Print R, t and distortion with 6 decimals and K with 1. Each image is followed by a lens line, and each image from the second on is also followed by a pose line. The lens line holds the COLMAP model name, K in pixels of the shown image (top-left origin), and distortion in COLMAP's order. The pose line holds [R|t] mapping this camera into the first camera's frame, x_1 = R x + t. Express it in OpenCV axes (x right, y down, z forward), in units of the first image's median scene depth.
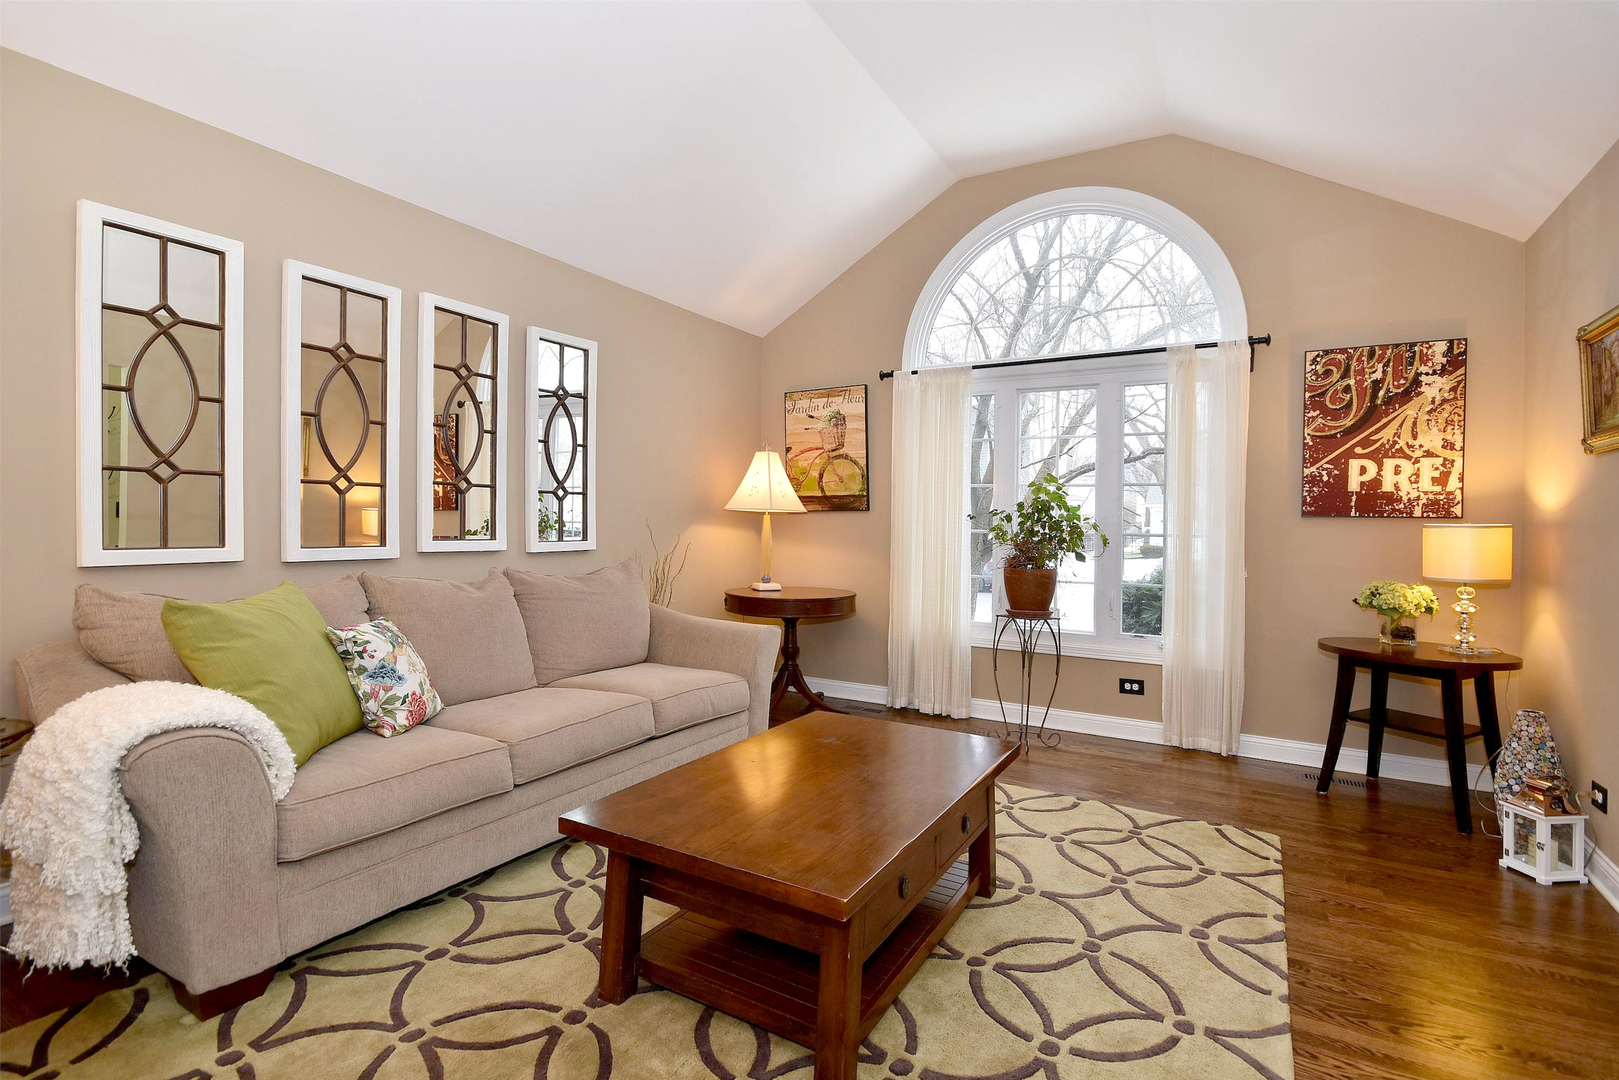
lens RADIAL K [[784.3, 0, 817.1], [0, 784.3, 527.0], [0, 0, 1]] dist [0.005631, 0.000015]
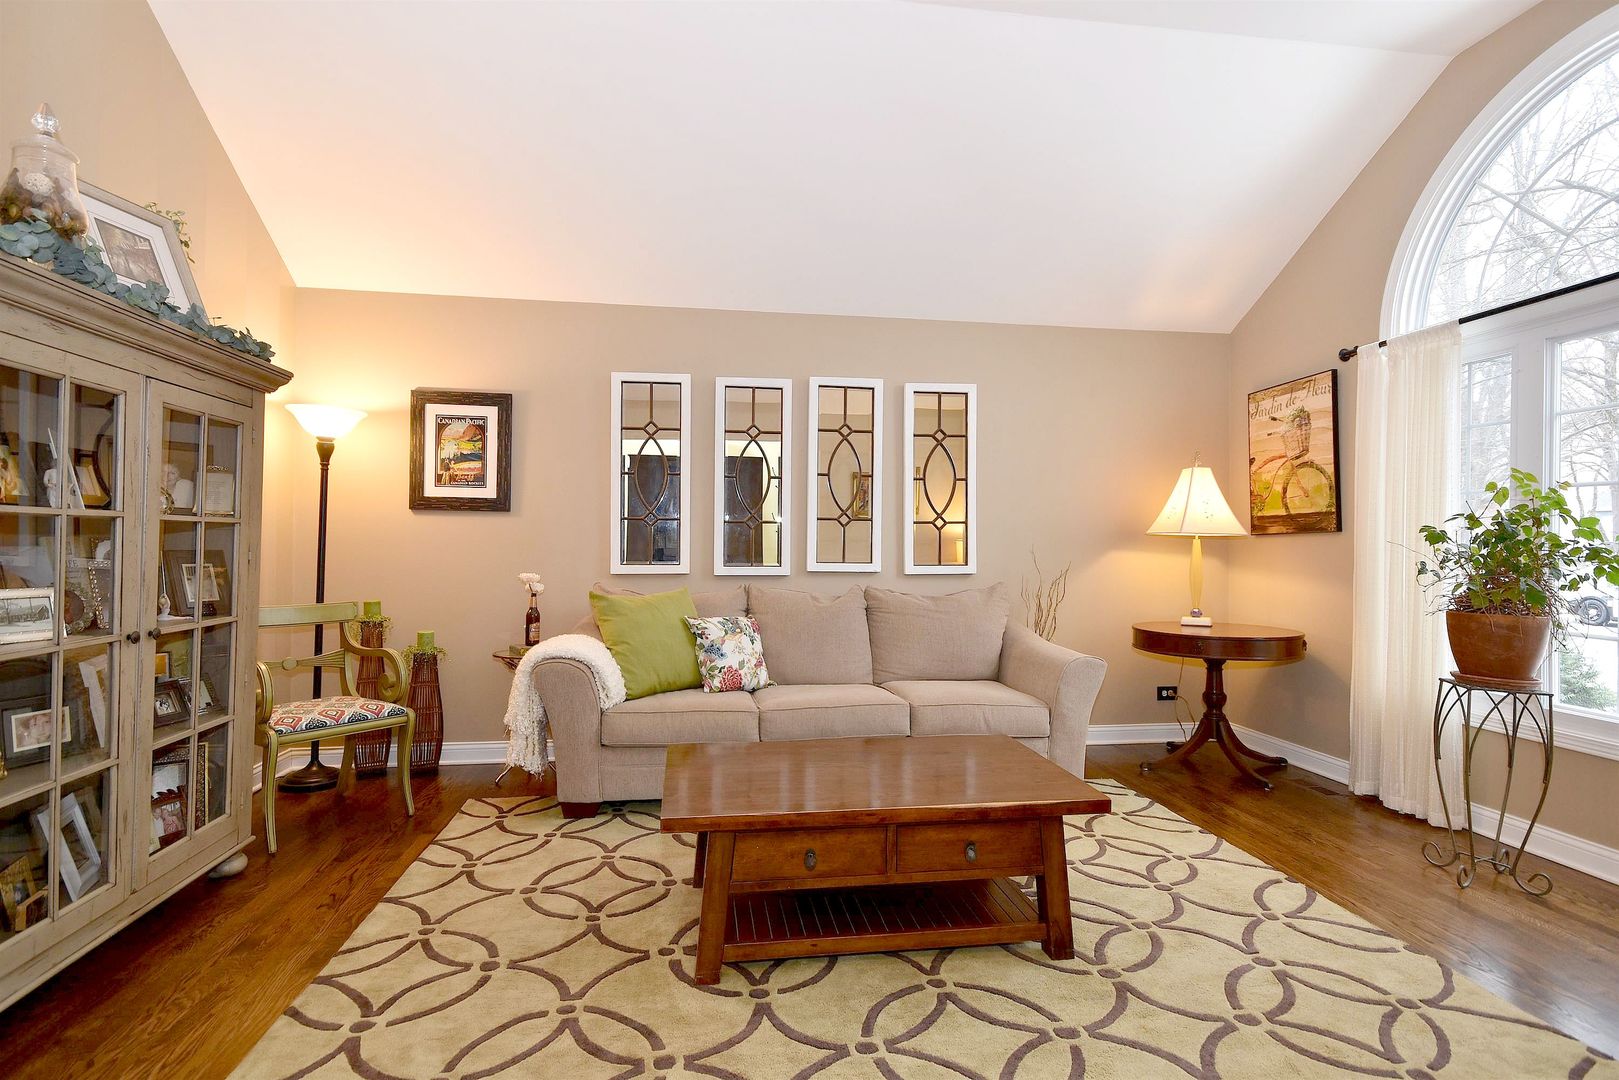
lens RADIAL K [[827.9, 0, 810.9], [0, 827.9, 539.1], [0, 0, 1]] dist [0.013637, -0.000989]
pose [[0.611149, -0.015405, -0.791366, 0.525137], [-0.001143, 0.999792, -0.020344, 0.004701], [0.791515, 0.013338, 0.611004, 0.119595]]
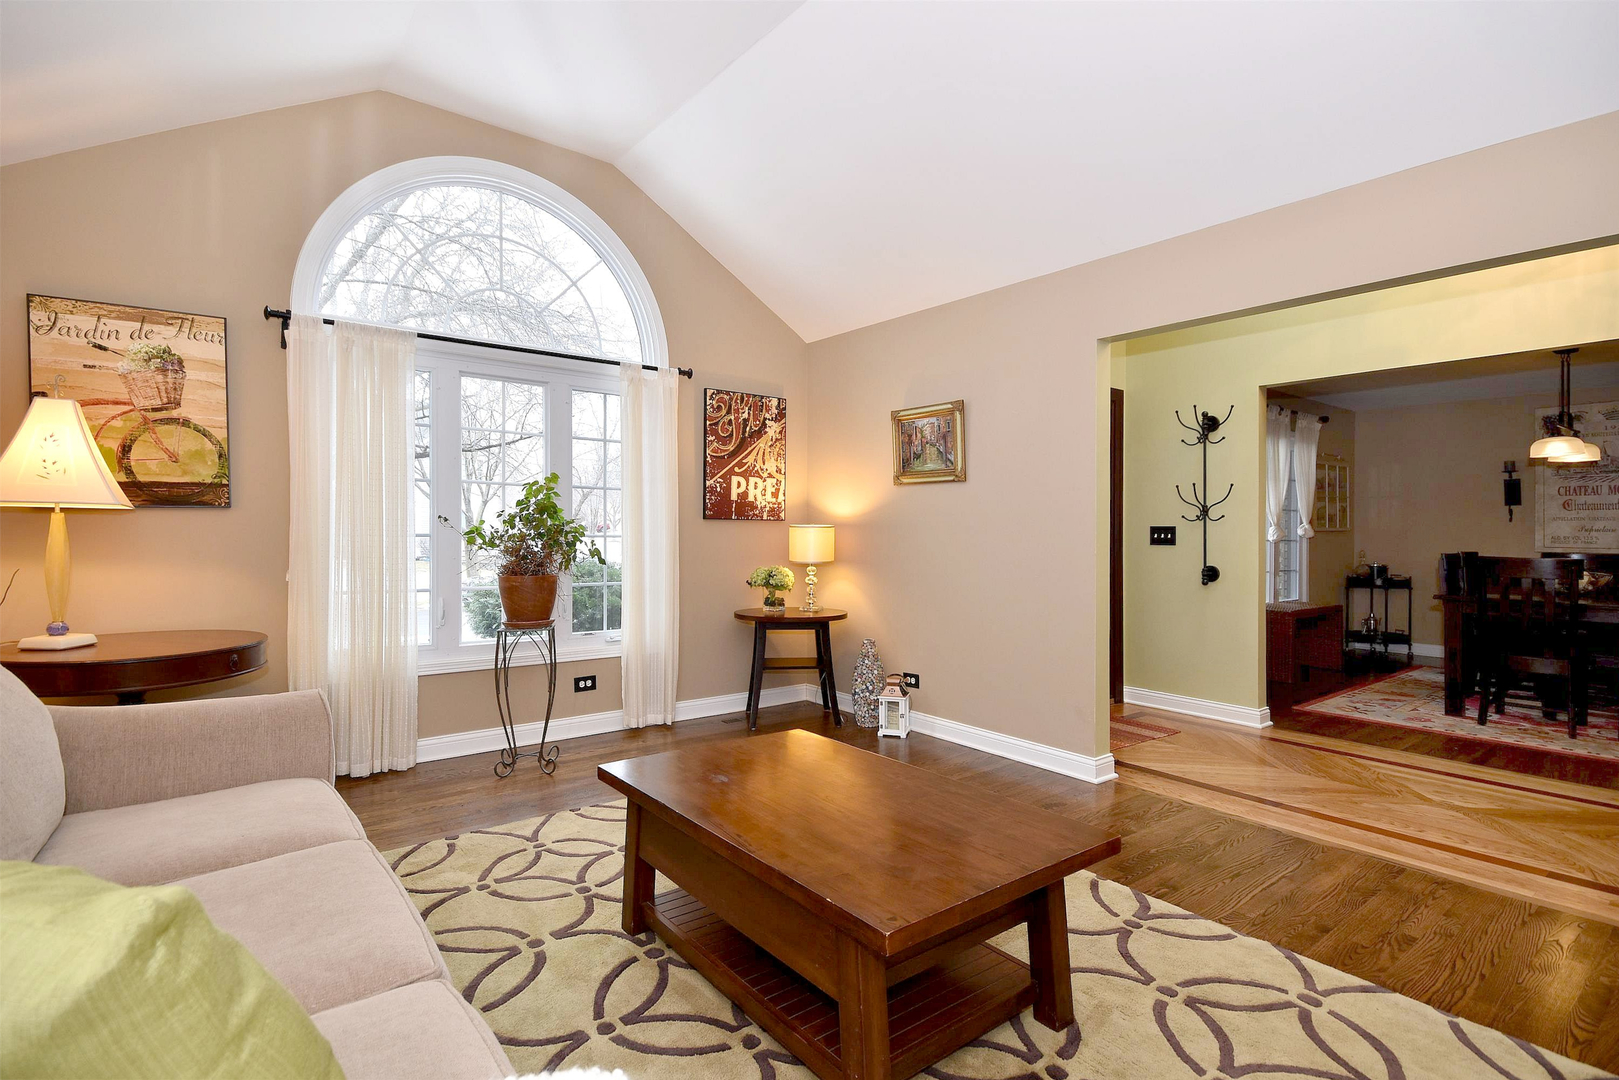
lens RADIAL K [[784.3, 0, 817.1], [0, 784.3, 527.0], [0, 0, 1]] dist [0.005631, 0.000015]
pose [[0.370498, -0.009290, 0.928787, -0.495975], [0.002973, 0.999957, 0.008816, -0.011477], [-0.928829, -0.000505, 0.370509, 0.378939]]
